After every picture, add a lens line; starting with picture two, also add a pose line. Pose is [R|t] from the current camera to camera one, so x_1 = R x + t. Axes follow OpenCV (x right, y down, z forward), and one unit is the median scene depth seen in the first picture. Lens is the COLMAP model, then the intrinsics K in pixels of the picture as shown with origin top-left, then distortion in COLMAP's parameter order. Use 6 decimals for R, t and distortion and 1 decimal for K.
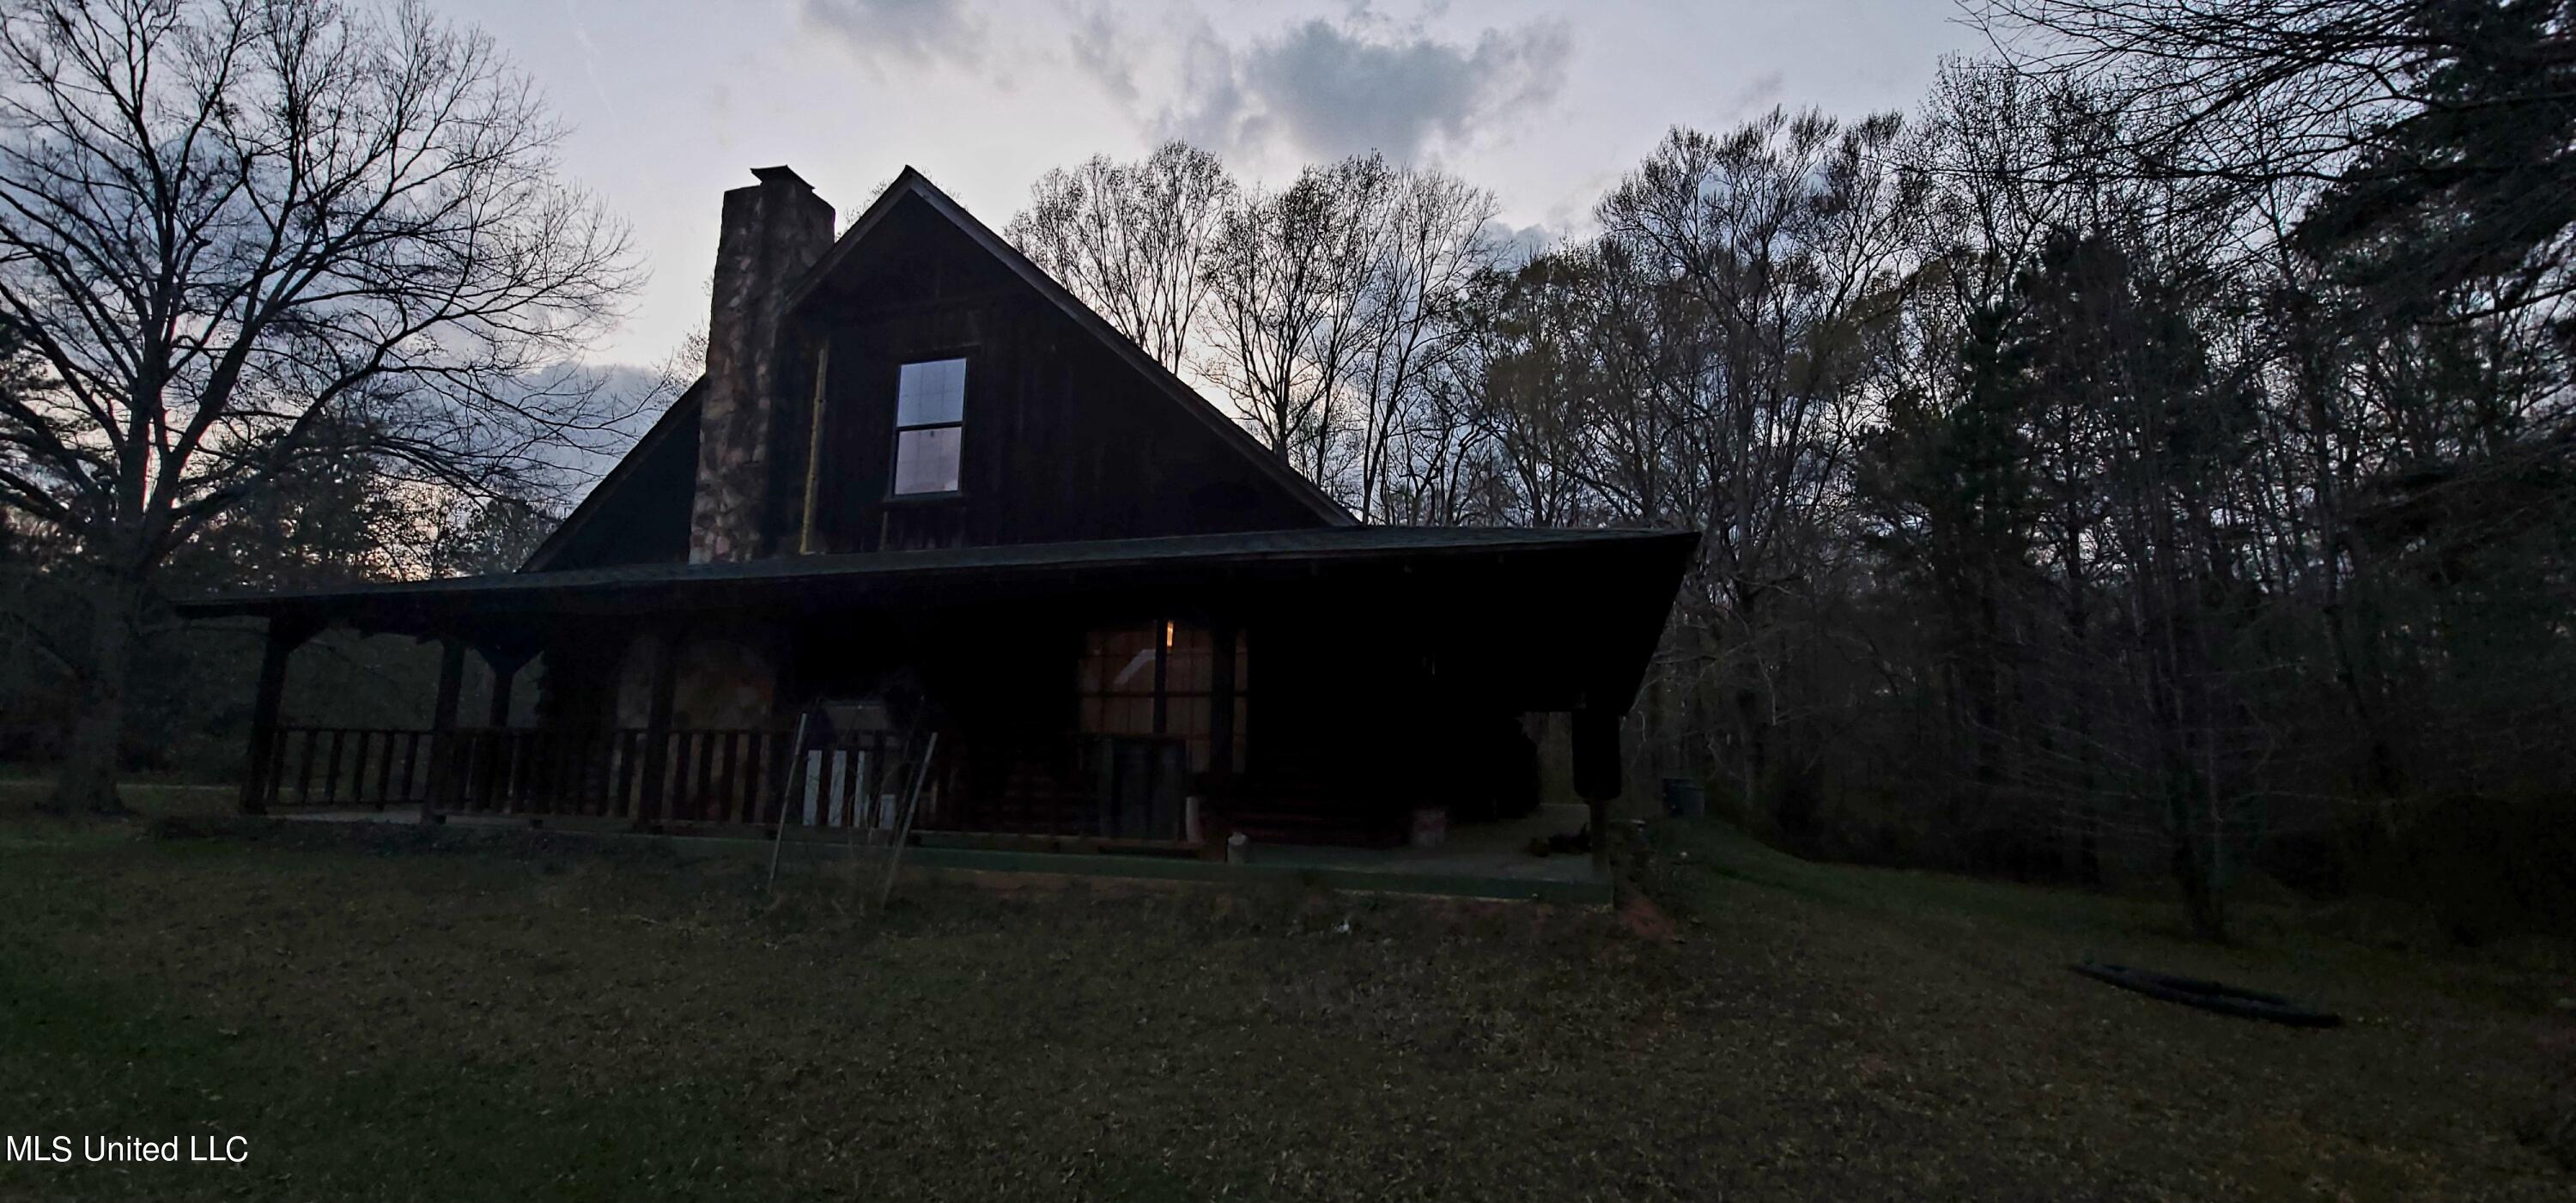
lens RADIAL K [[1035.8, 0, 1276.7], [0, 1035.8, 612.3], [0, 0, 1]] dist [0.001773, -0.006366]
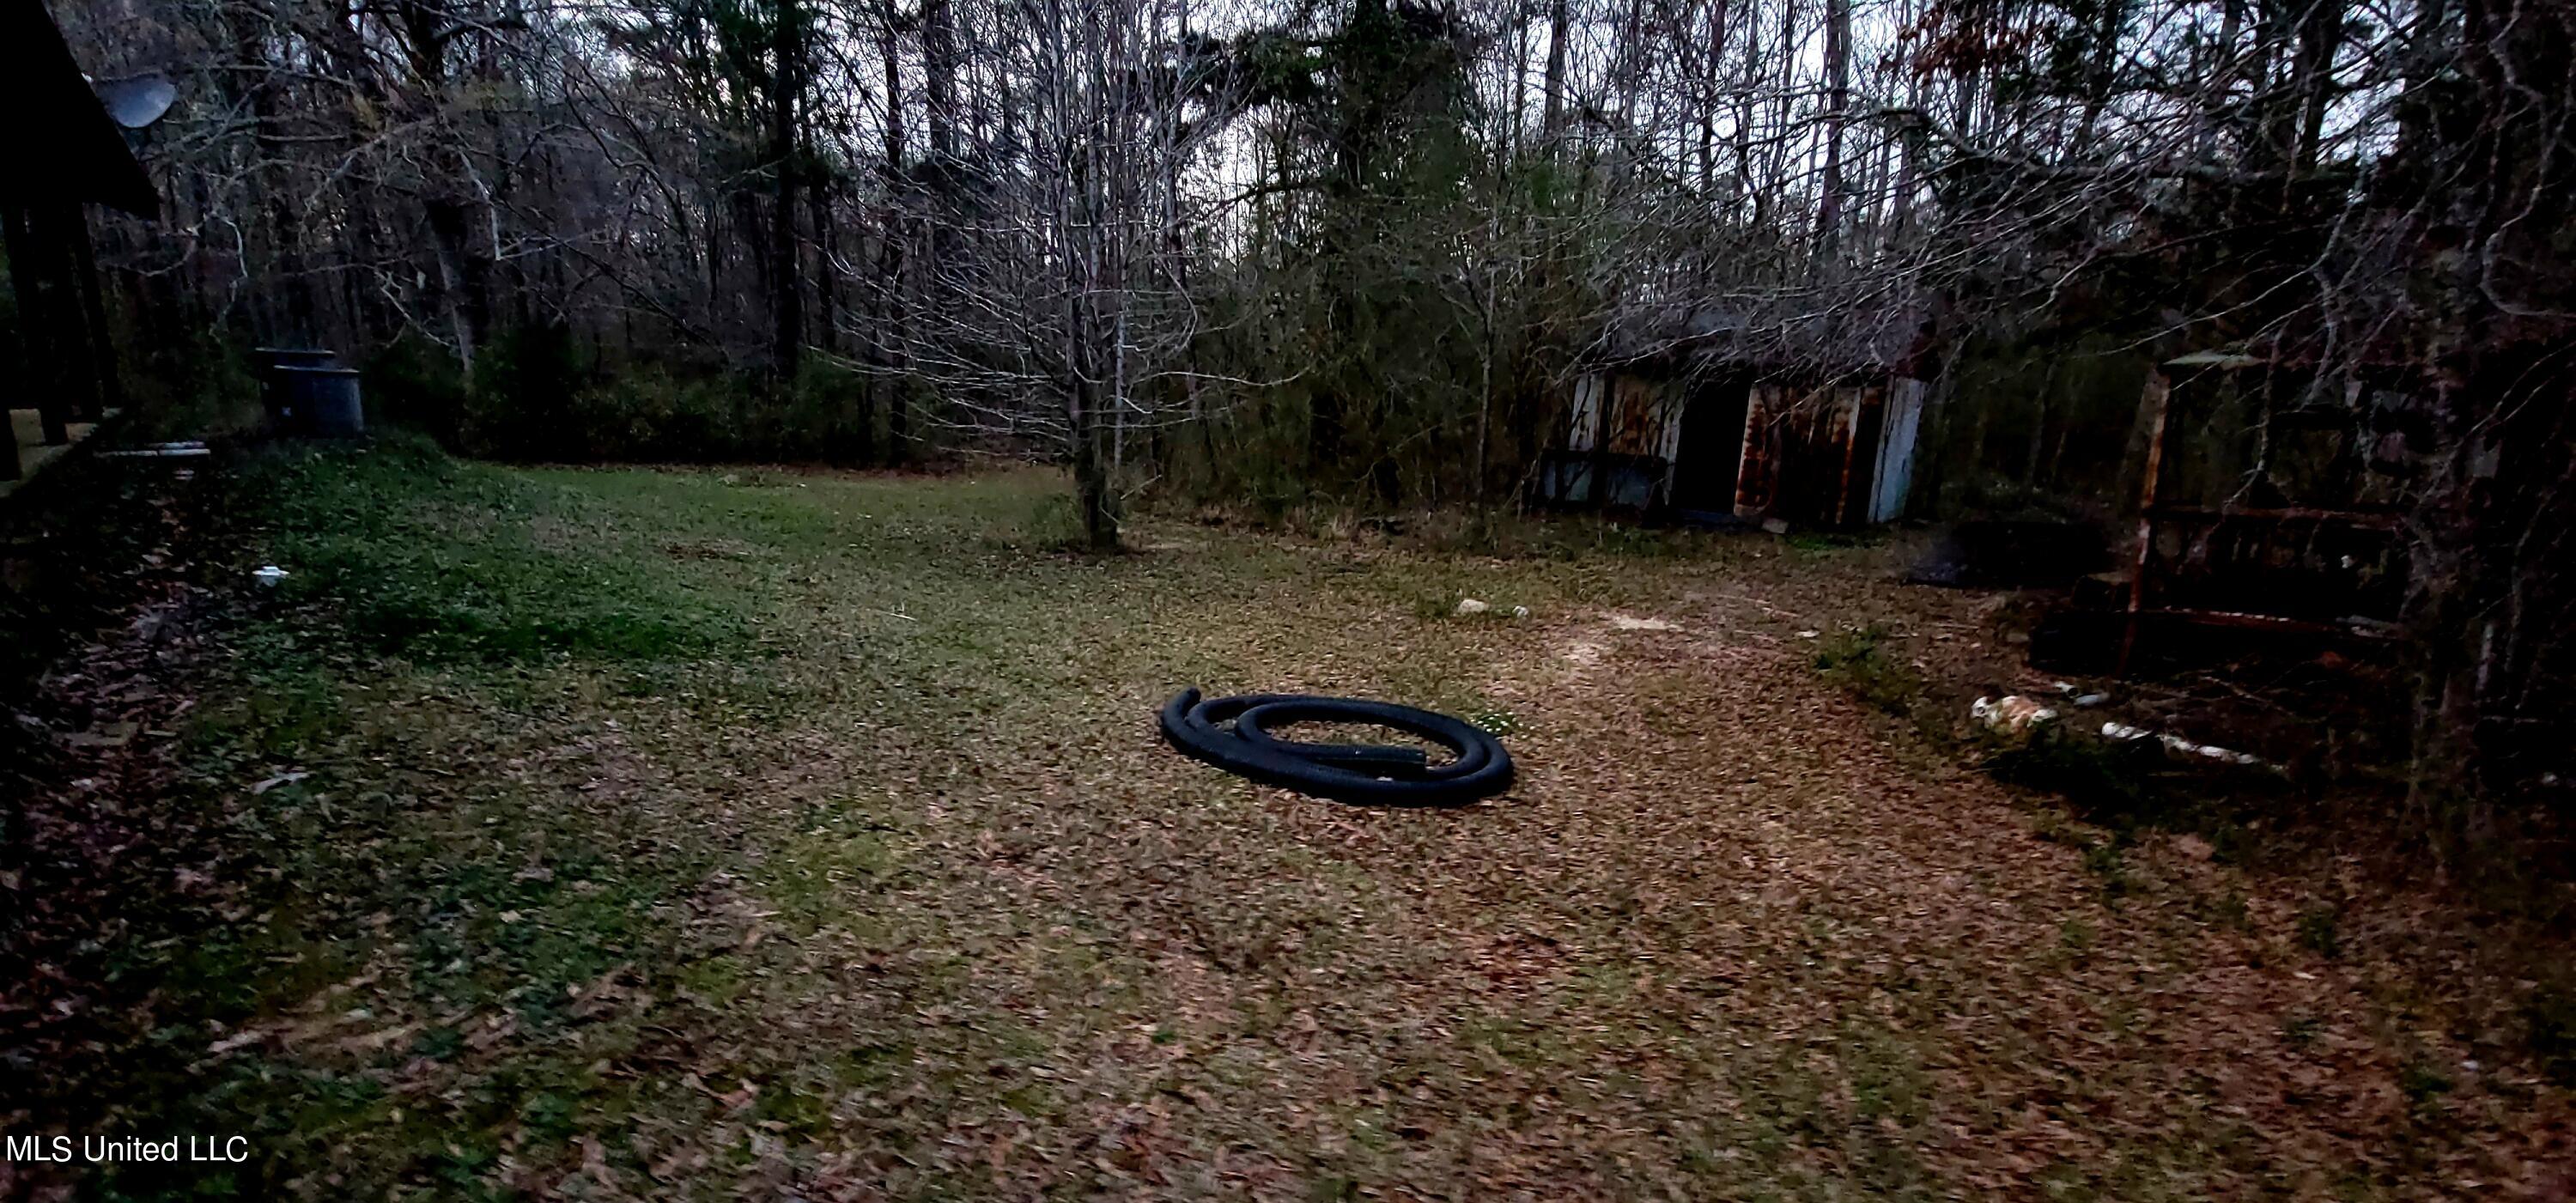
lens RADIAL K [[1035.8, 0, 1276.7], [0, 1035.8, 612.3], [0, 0, 1]] dist [0.001773, -0.006366]
pose [[0.496712, -0.239770, 0.834139, 0.132520], [-0.130376, 0.929565, 0.344836, 0.028937], [-0.858067, -0.280036, 0.430465, 0.247796]]
